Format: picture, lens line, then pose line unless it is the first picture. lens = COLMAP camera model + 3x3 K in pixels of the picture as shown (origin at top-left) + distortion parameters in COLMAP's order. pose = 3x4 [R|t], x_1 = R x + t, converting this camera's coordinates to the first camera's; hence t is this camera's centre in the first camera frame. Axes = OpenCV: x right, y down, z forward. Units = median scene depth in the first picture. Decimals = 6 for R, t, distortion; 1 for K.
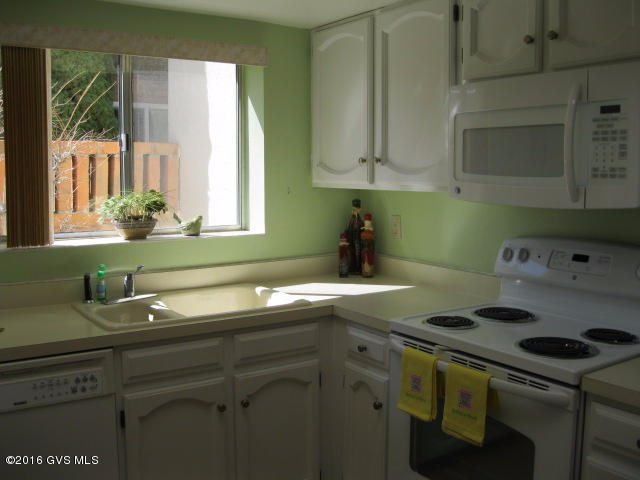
lens RADIAL K [[651.0, 0, 316.7], [0, 651.0, 237.6], [0, 0, 1]] dist [-0.113856, 0.036047]
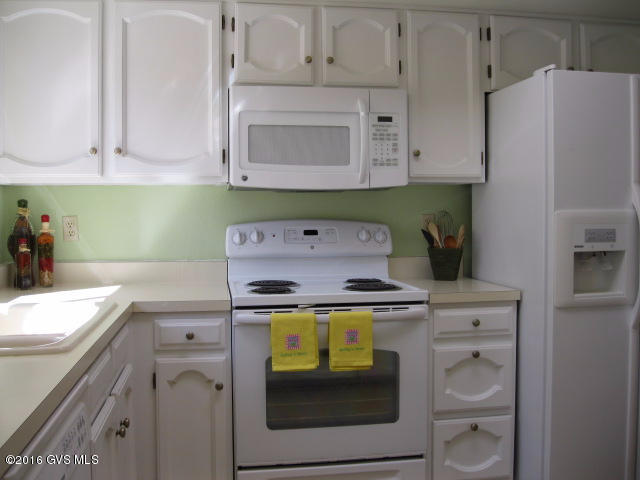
lens RADIAL K [[651.0, 0, 316.7], [0, 651.0, 237.6], [0, 0, 1]] dist [-0.113856, 0.036047]
pose [[0.424614, -0.038929, 0.904537, -0.739680], [0.099565, 0.995023, -0.003915, 0.046259], [-0.899883, 0.091722, 0.426377, 0.402004]]
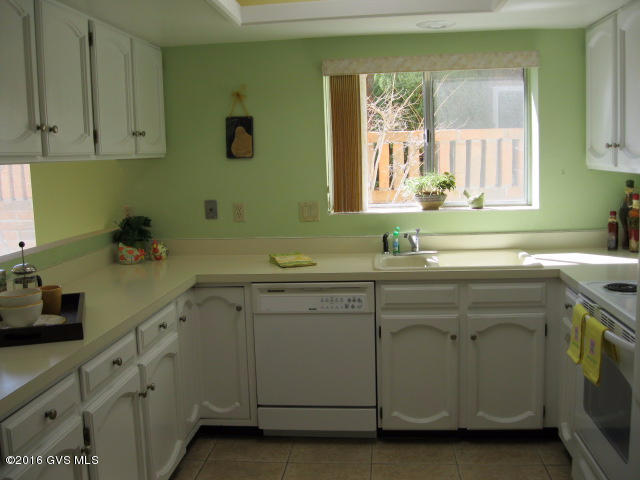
lens RADIAL K [[651.0, 0, 316.7], [0, 651.0, 237.6], [0, 0, 1]] dist [-0.113856, 0.036047]
pose [[0.770326, 0.054232, -0.635340, 0.460347], [-0.030844, 0.998379, 0.047823, 0.003739], [0.636904, -0.017243, 0.770750, -0.202049]]
